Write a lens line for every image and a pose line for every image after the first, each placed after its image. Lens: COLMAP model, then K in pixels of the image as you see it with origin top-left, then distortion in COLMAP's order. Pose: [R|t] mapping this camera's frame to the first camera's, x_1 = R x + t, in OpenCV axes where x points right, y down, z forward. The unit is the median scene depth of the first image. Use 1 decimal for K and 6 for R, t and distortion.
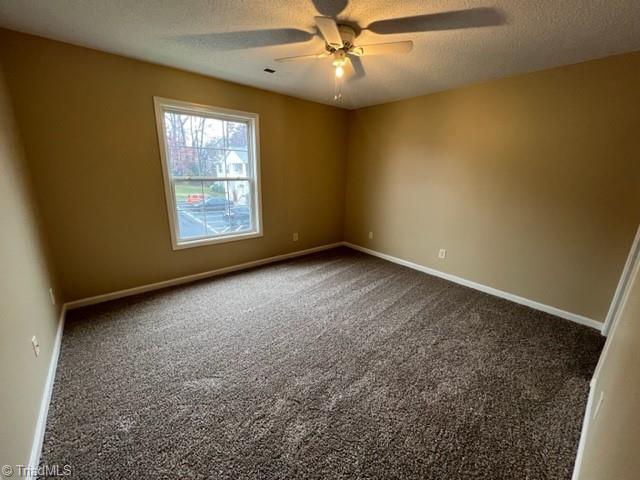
lens RADIAL K [[256.8, 0, 317.1], [0, 256.8, 242.1], [0, 0, 1]] dist [0.003742, -0.000436]
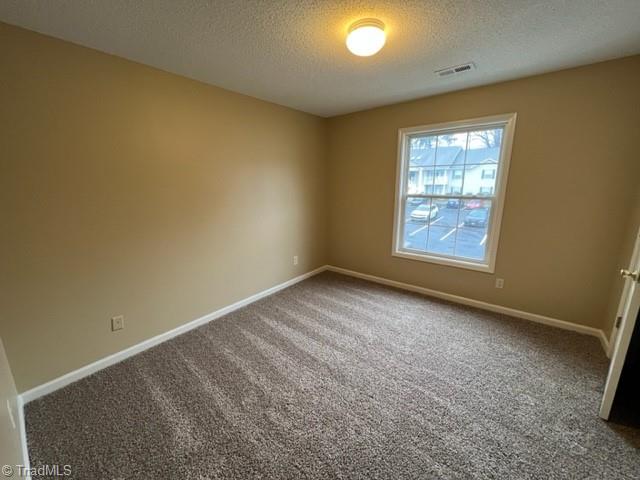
lens RADIAL K [[256.8, 0, 320.3], [0, 256.8, 237.4], [0, 0, 1]] dist [0.003742, -0.000436]
pose [[0.205995, 0.175230, -0.962736, 0.434933], [-0.256106, 0.959198, 0.119788, -0.093843], [0.944445, 0.221887, 0.242468, 0.362215]]
